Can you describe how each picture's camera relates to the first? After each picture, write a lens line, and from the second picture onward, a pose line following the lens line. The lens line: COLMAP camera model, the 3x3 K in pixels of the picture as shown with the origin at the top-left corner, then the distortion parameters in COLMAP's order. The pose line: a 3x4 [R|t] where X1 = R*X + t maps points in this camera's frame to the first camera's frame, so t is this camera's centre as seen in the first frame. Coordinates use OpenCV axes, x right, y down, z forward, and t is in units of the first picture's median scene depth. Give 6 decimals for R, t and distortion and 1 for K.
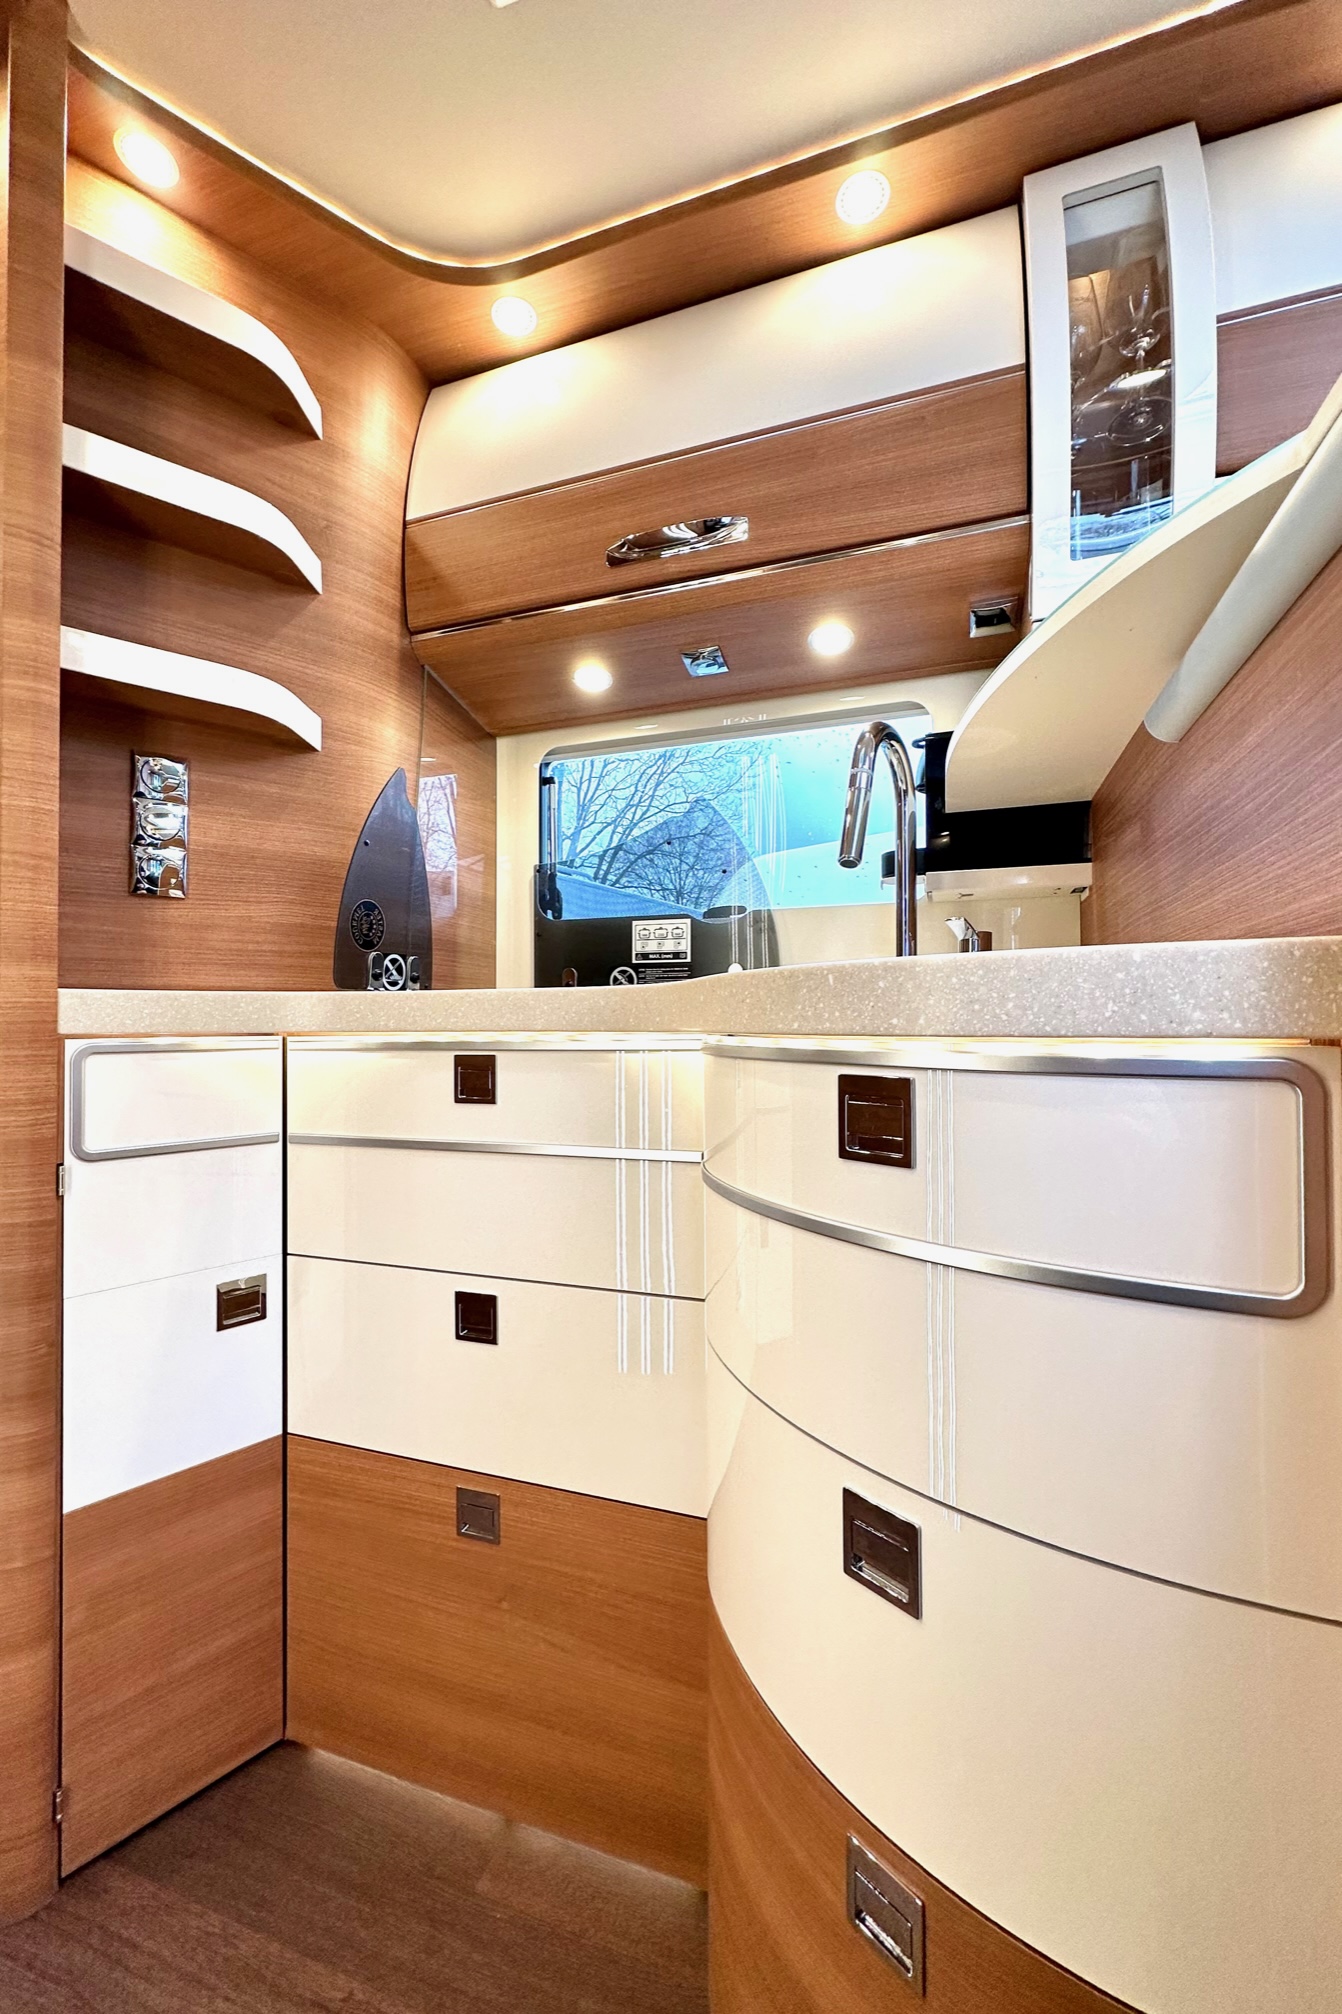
lens RADIAL K [[799.7, 0, 654.1], [0, 799.7, 1008.6], [0, 0, 1]] dist [0.002198, -0.000546]
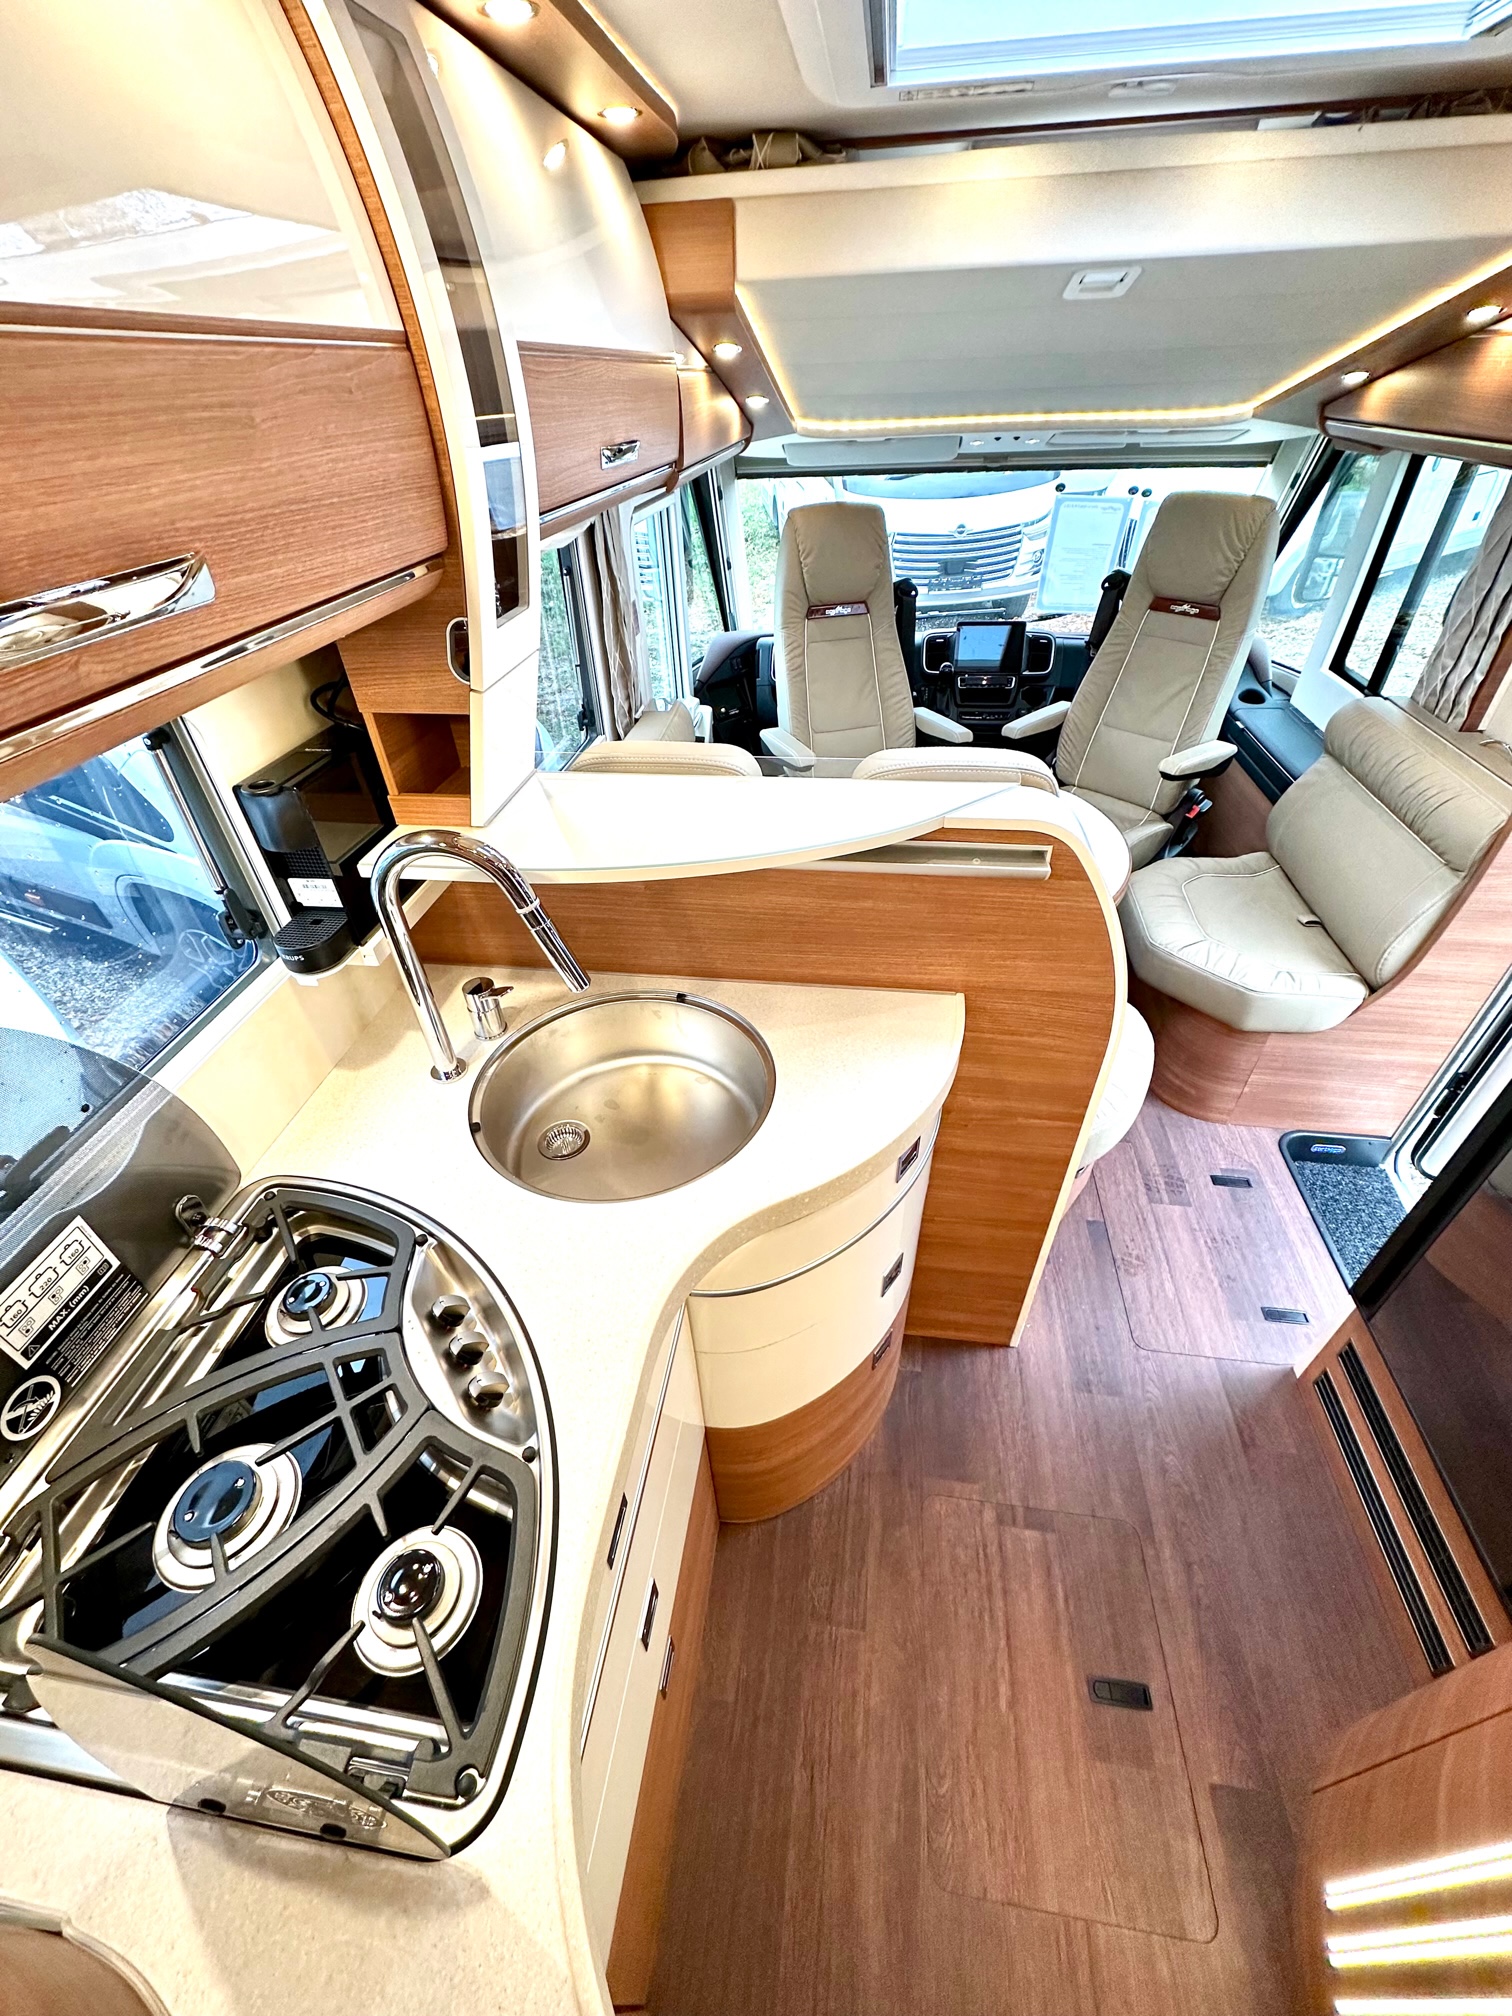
lens RADIAL K [[801.9, 0, 749.1], [0, 801.9, 1008.3], [0, 0, 1]] dist [-0.003231, -0.000136]
pose [[-0.193250, -0.606352, 0.771357, -0.429669], [0.016455, 0.784063, 0.620463, -0.635954], [-0.981012, 0.132597, -0.141543, 0.727779]]
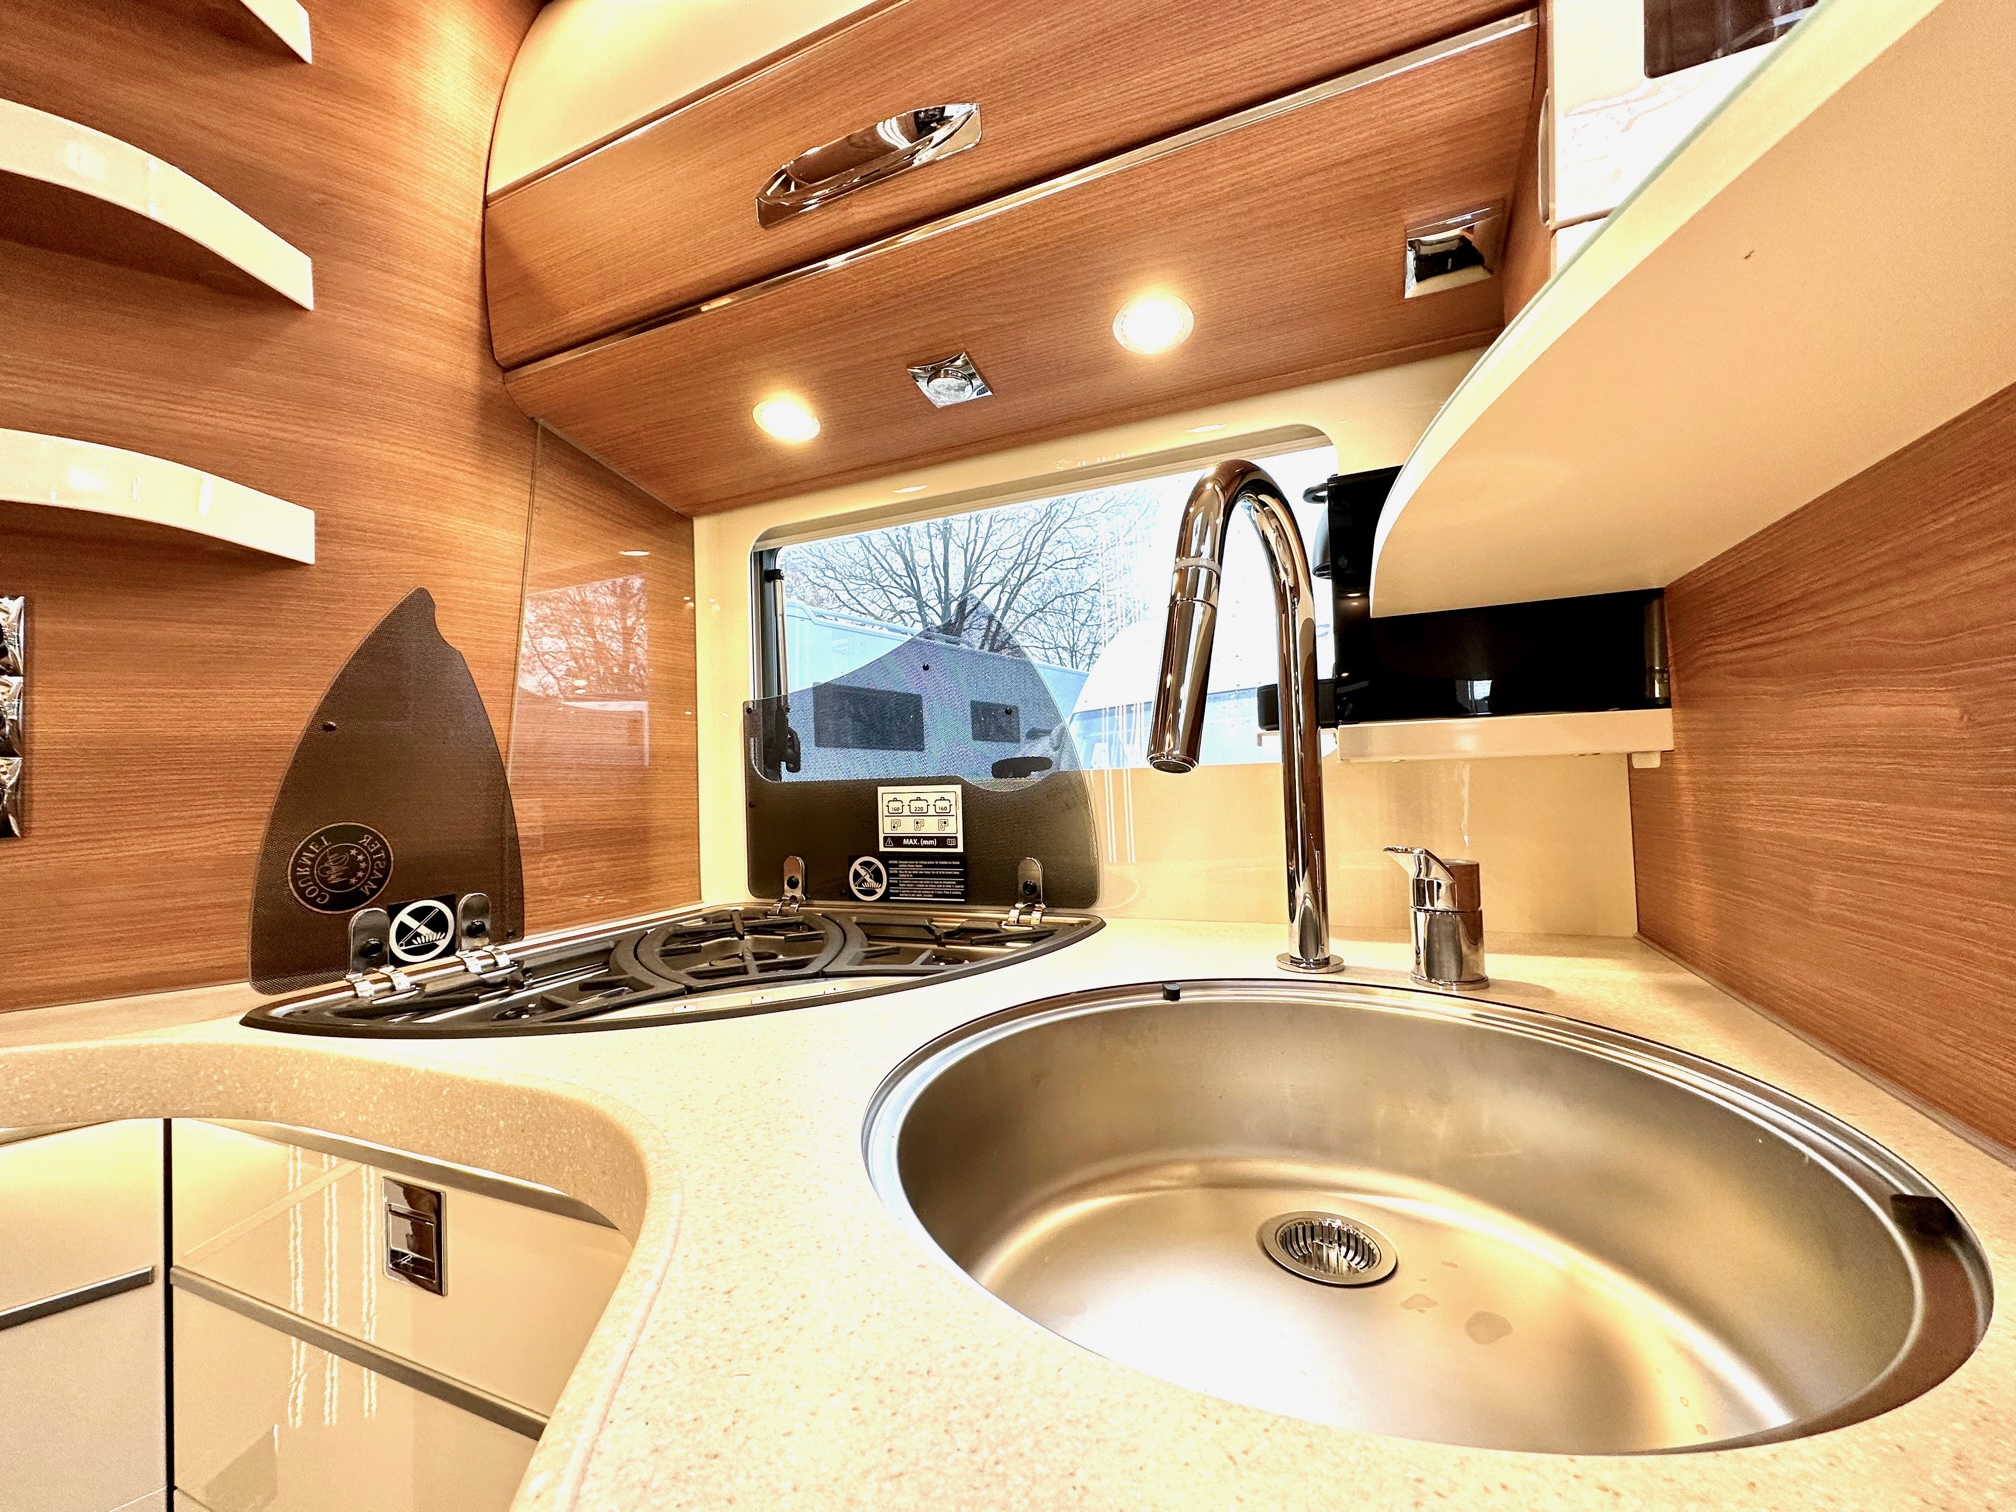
lens RADIAL K [[801.9, 0, 991.8], [0, 801.9, 762.0], [0, 0, 1]] dist [-0.003231, -0.000136]
pose [[0.996760, -0.032796, -0.073441, 0.138581], [0.032354, 0.999451, -0.007198, -0.147093], [0.073636, 0.004799, 0.997274, 0.421490]]
